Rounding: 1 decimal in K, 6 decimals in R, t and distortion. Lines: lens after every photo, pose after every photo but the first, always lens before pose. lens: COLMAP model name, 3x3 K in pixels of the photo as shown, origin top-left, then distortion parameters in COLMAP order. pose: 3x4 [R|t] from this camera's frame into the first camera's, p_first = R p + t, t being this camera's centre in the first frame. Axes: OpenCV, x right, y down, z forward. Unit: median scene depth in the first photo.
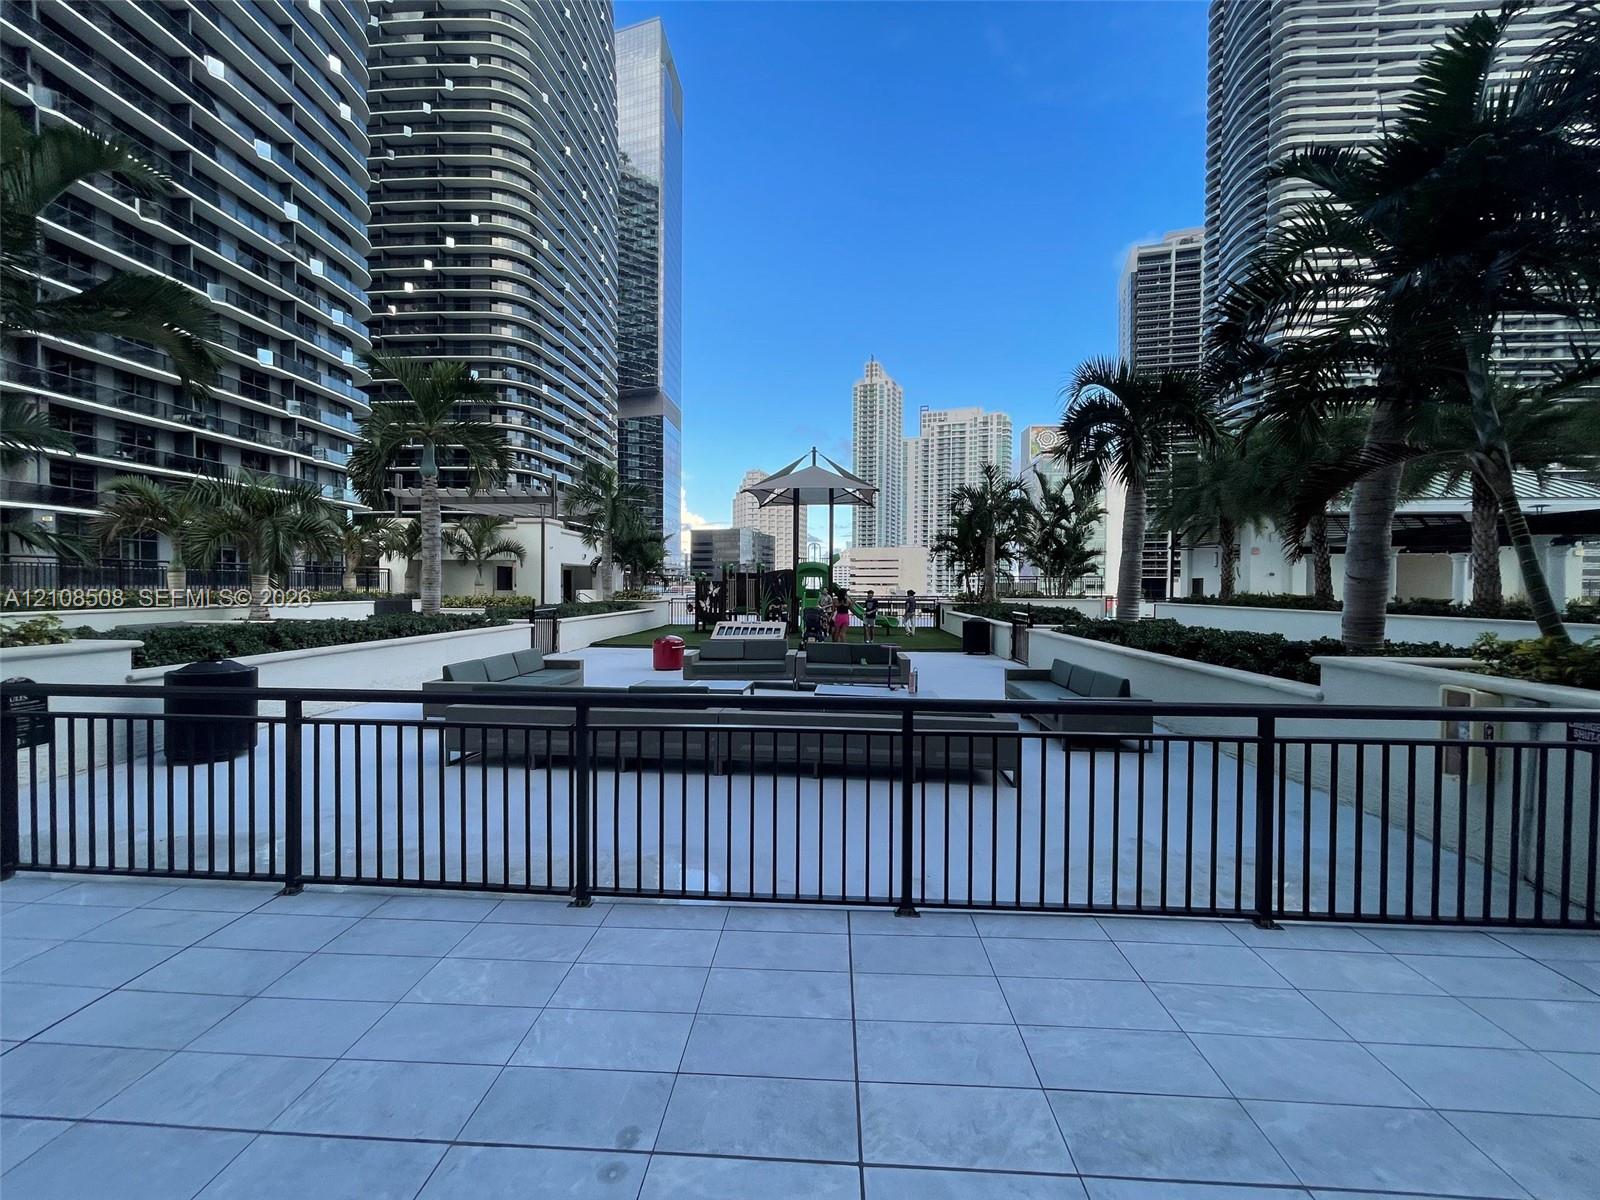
lens RADIAL K [[636.7, 0, 799.3], [0, 636.7, 596.5], [0, 0, 1]] dist [-0.019009, 0.001559]
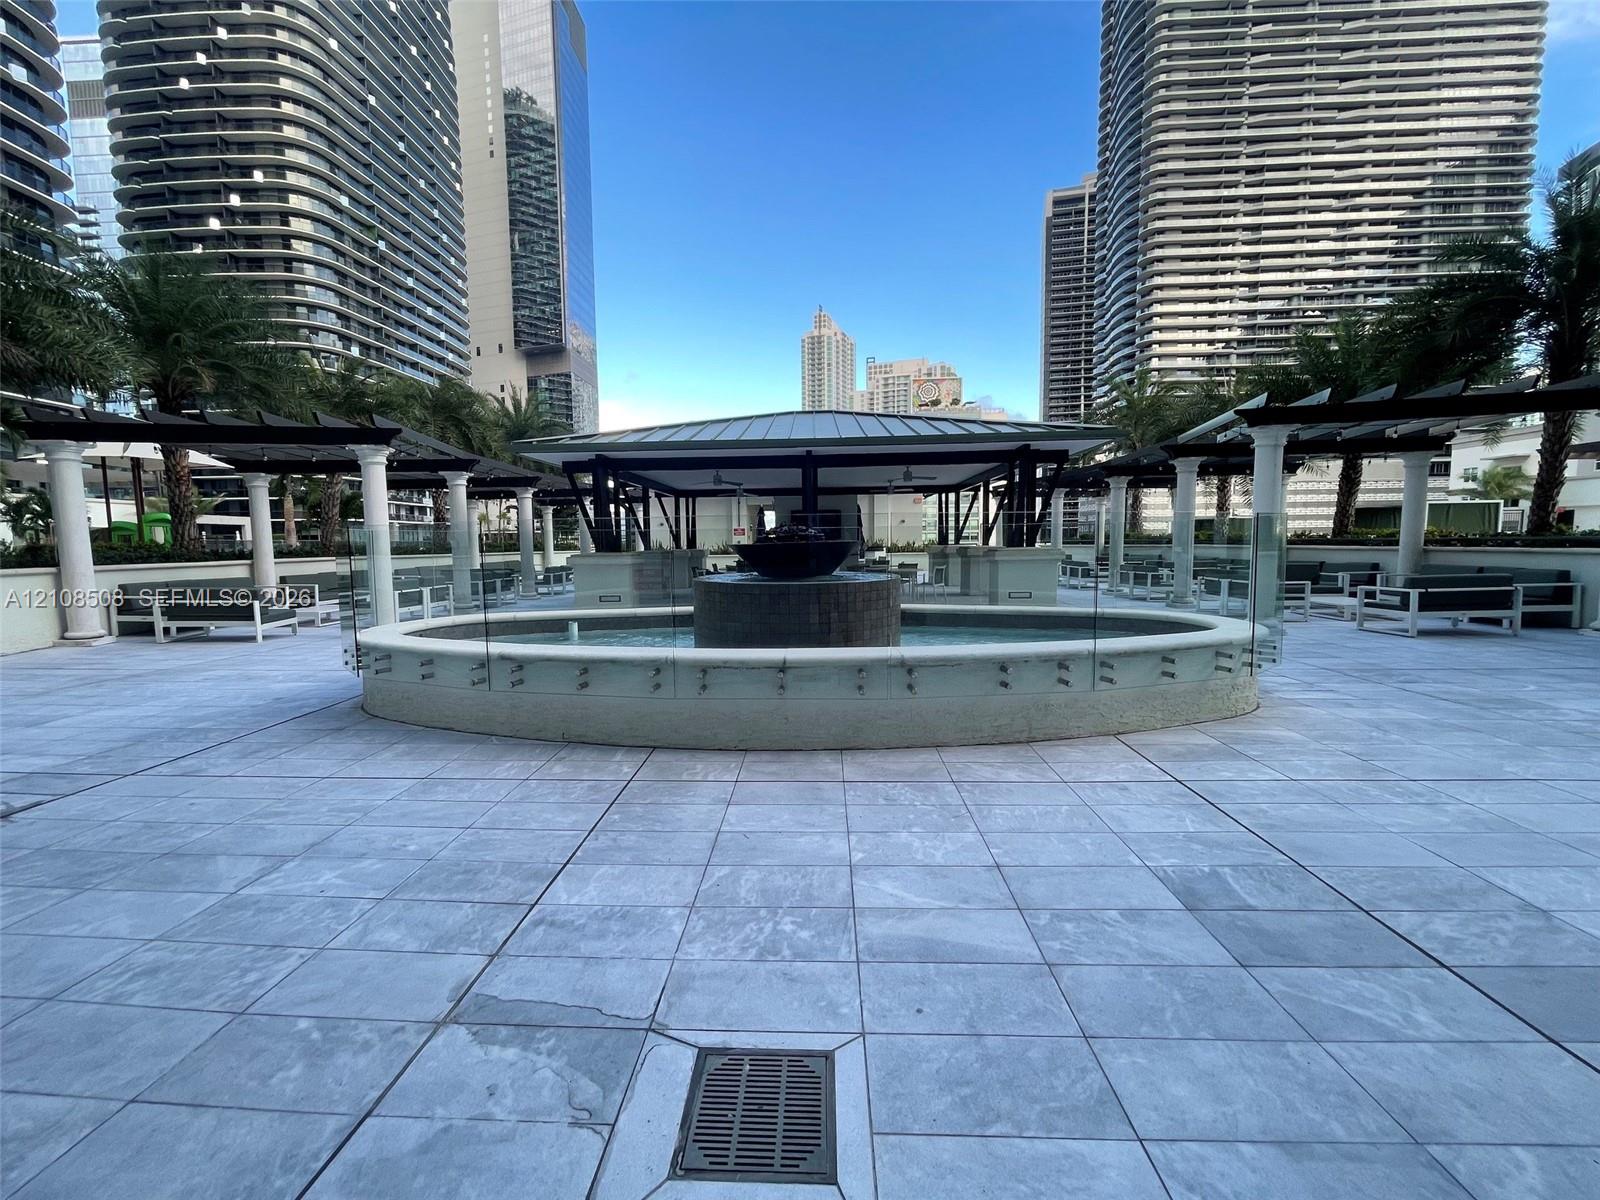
lens RADIAL K [[636.7, 0, 803.7], [0, 636.7, 598.3], [0, 0, 1]] dist [-0.019009, 0.001559]
pose [[0.999457, -0.022185, 0.024342, 0.110702], [0.020447, 0.997373, 0.069488, 0.006076], [-0.025820, -0.068953, 0.997286, -0.018604]]
